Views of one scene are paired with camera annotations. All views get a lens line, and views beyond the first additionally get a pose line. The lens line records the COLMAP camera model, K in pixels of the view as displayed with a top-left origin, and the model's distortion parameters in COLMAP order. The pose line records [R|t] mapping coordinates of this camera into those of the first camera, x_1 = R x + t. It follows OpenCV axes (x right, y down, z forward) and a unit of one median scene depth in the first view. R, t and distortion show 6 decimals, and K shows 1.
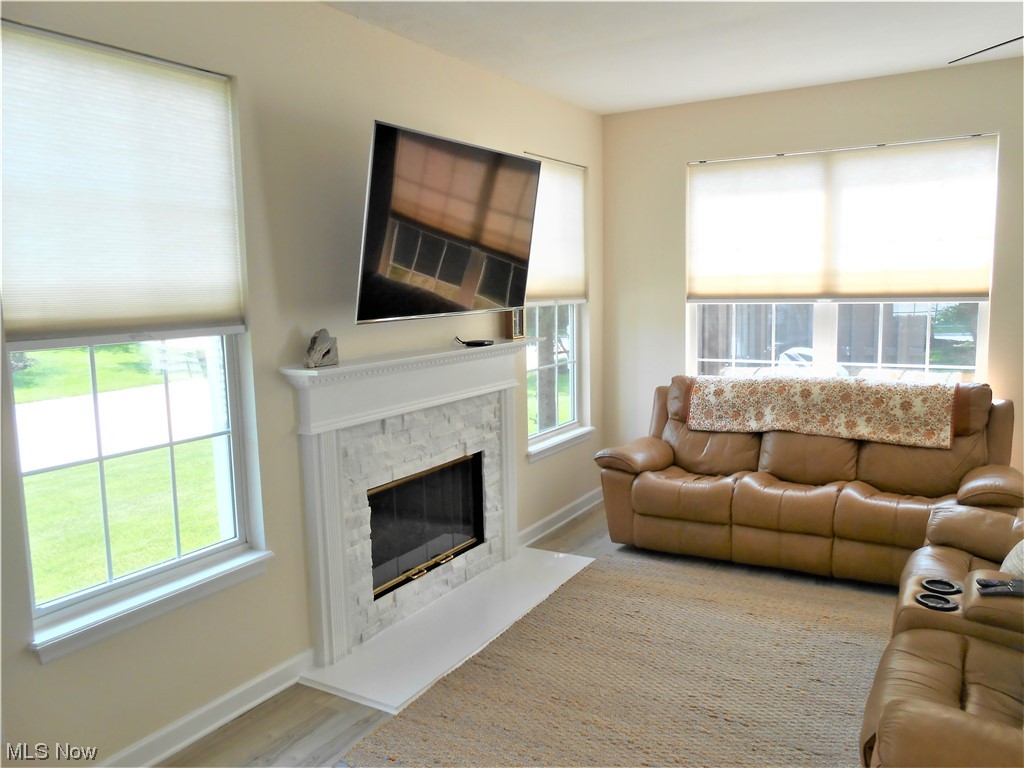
lens RADIAL K [[793.3, 0, 508.7], [0, 793.3, 379.0], [0, 0, 1]] dist [-0.047582, 0.053062]
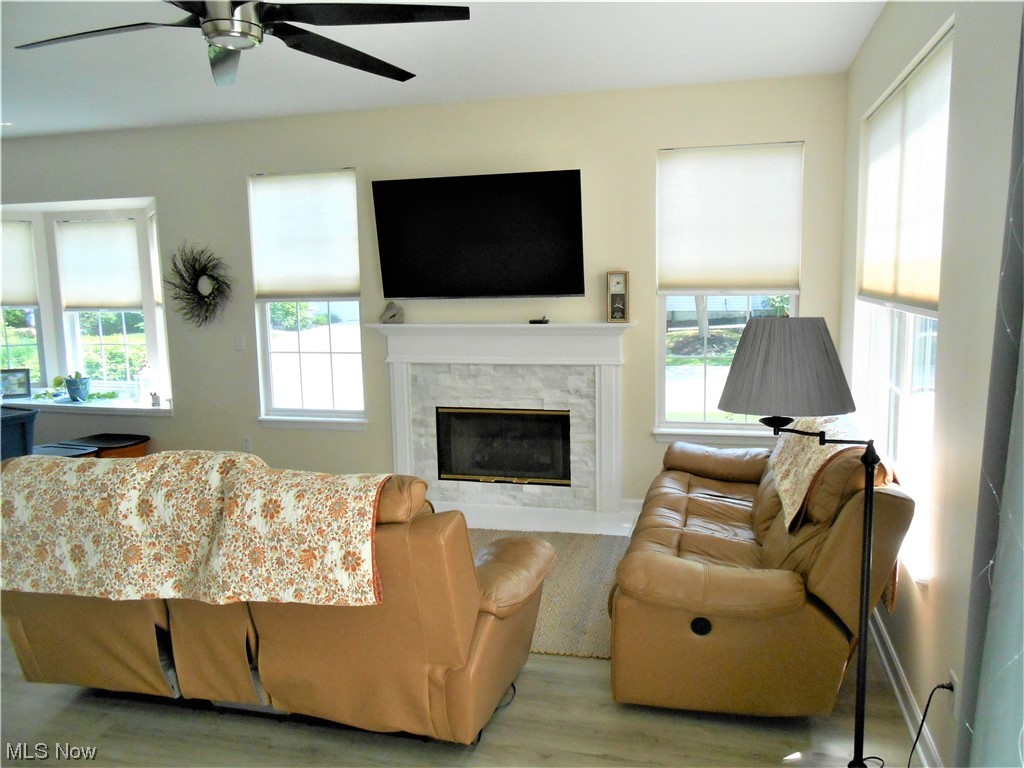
lens RADIAL K [[793.3, 0, 505.5], [0, 793.3, 385.6], [0, 0, 1]] dist [-0.047582, 0.053062]
pose [[0.268181, 0.152407, -0.951237, 1.158582], [-0.103201, 0.986270, 0.128925, -0.101210], [0.957825, 0.063593, 0.280227, 0.594002]]
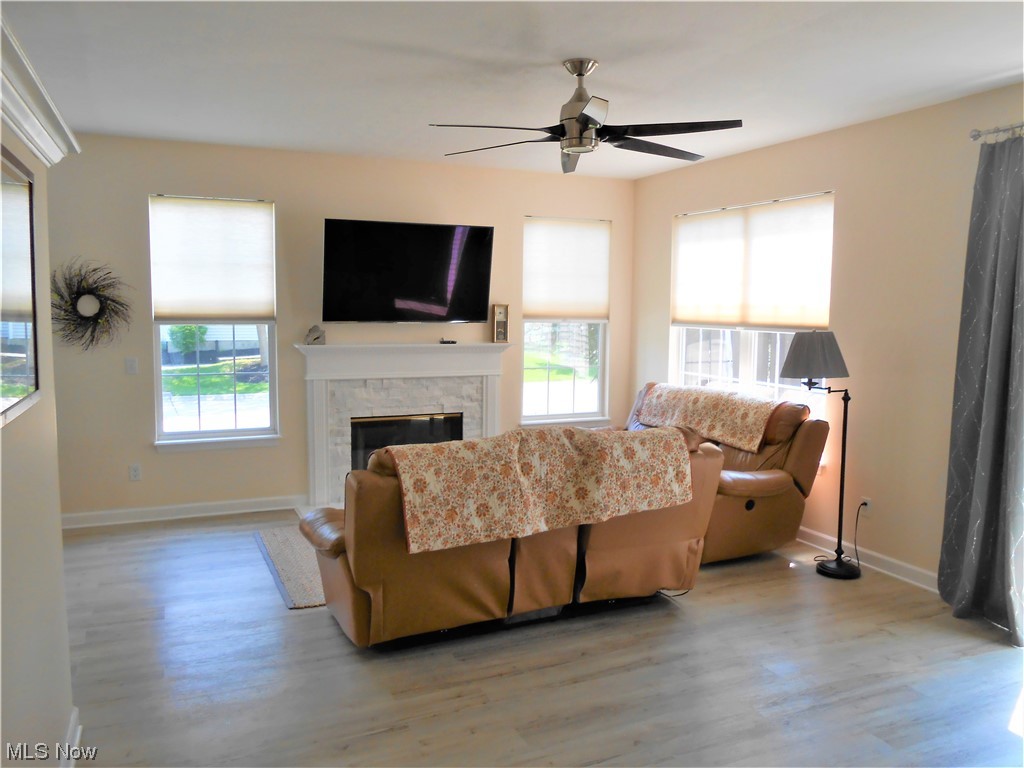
lens RADIAL K [[793.3, 0, 513.9], [0, 793.3, 390.0], [0, 0, 1]] dist [-0.047582, 0.053062]
pose [[0.818763, 0.094094, -0.566369, 0.972372], [-0.099144, 0.994831, 0.021951, 0.002508], [0.565507, 0.038180, 0.823859, -0.229875]]
